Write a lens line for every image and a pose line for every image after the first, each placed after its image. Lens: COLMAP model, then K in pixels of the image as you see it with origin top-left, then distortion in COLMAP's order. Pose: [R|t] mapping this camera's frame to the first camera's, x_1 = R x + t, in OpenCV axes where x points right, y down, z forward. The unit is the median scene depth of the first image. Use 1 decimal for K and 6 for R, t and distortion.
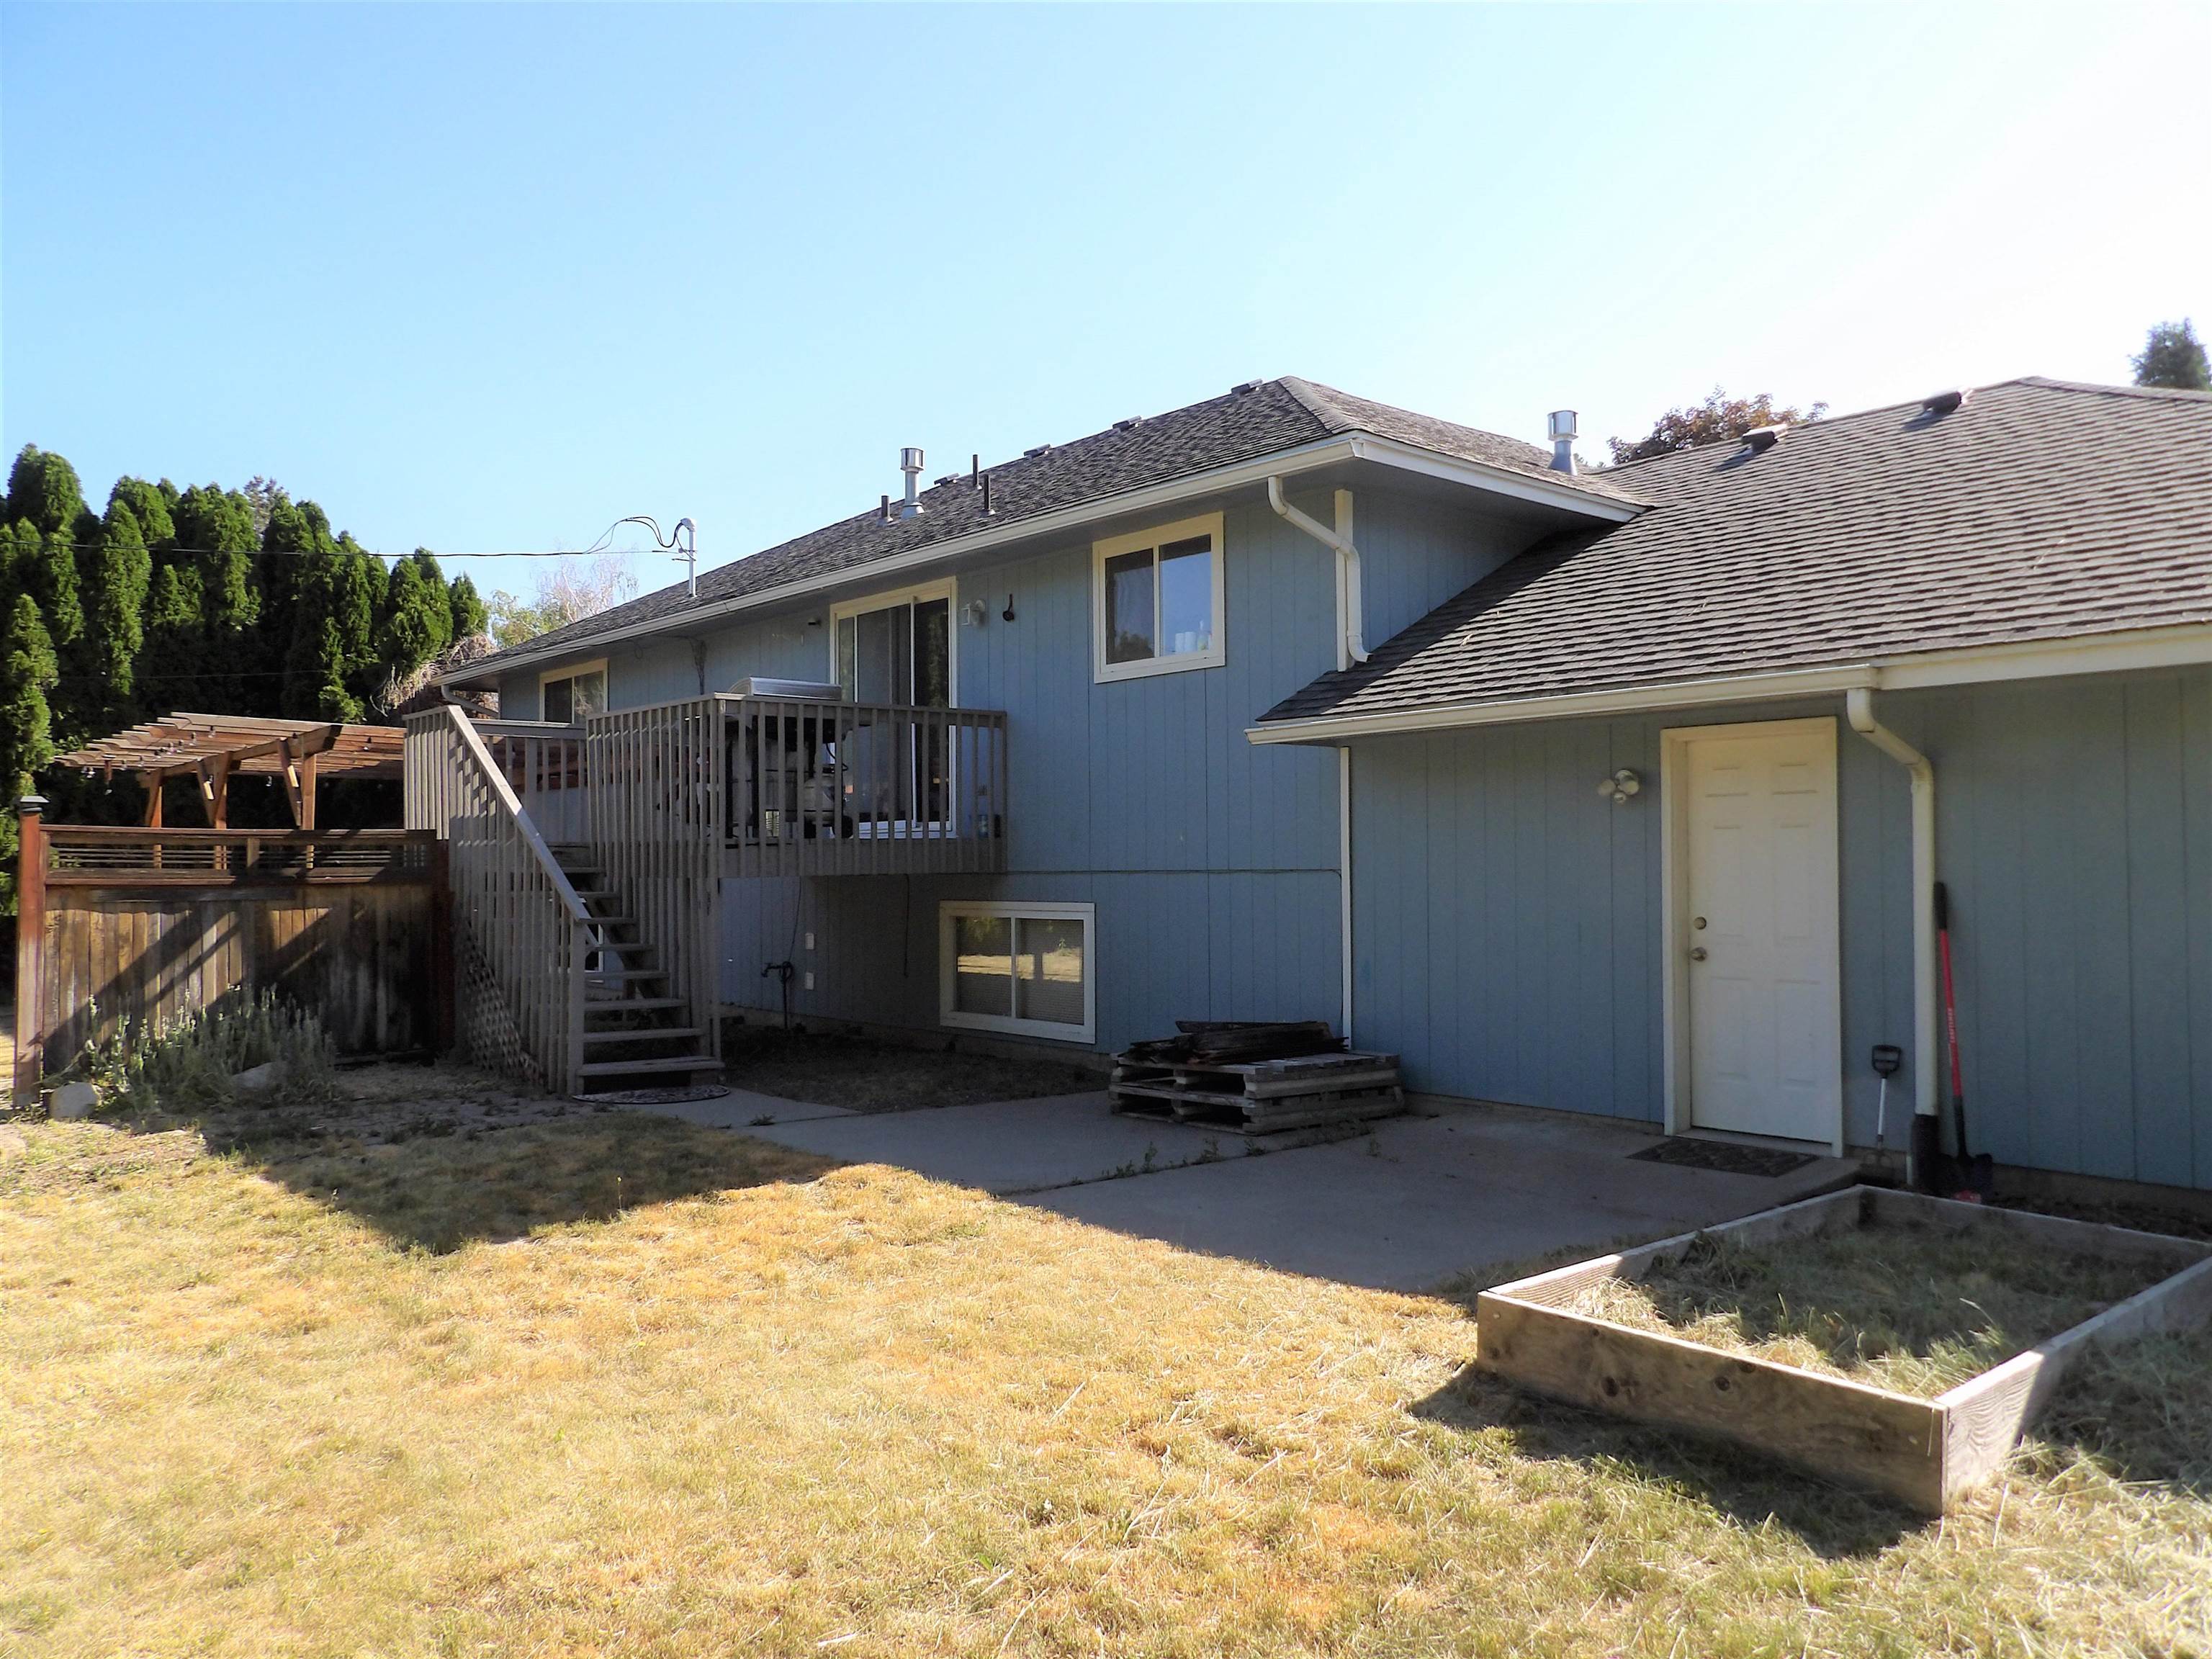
lens RADIAL K [[1584.8, 0, 1106.0], [0, 1584.8, 829.5], [0, 0, 1]] dist [-0.003446, 0.004808]
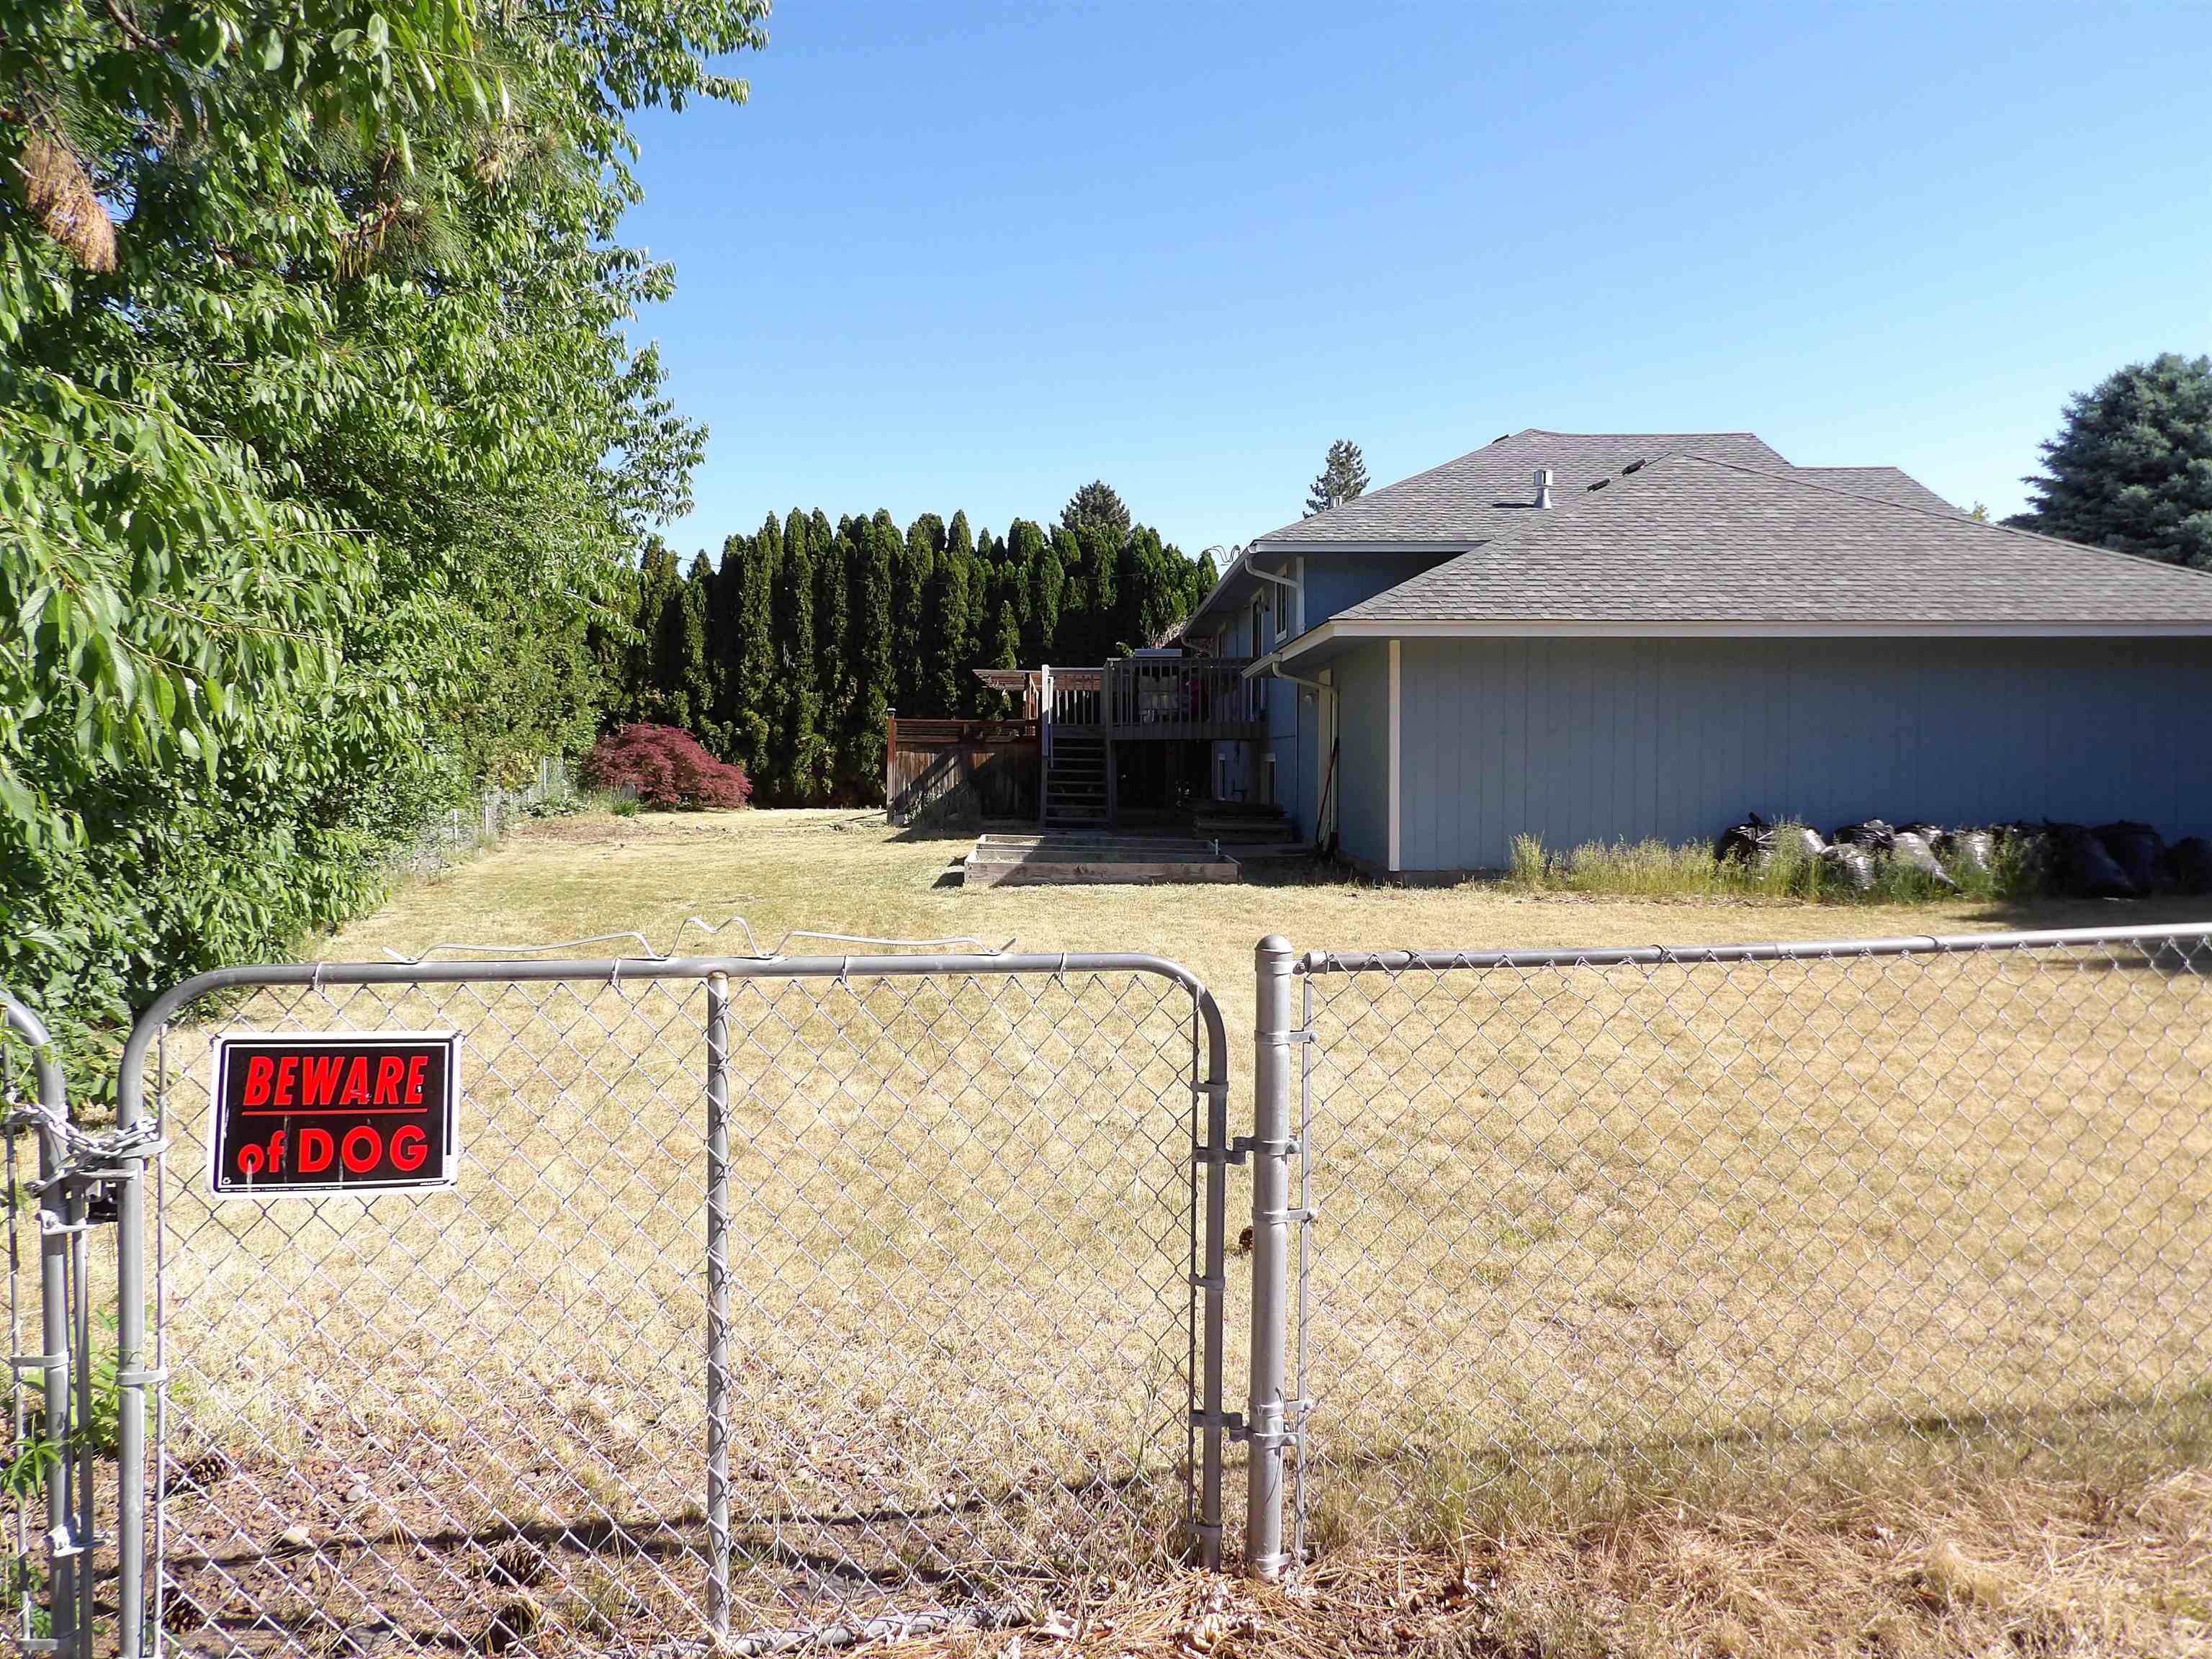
lens RADIAL K [[1584.8, 0, 1106.0], [0, 1584.8, 829.5], [0, 0, 1]] dist [-0.003446, 0.004808]
pose [[0.760672, 0.041417, -0.647813, 0.679423], [0.002788, 0.997745, 0.067064, 0.002825], [0.649130, -0.052820, 0.758841, -0.408987]]
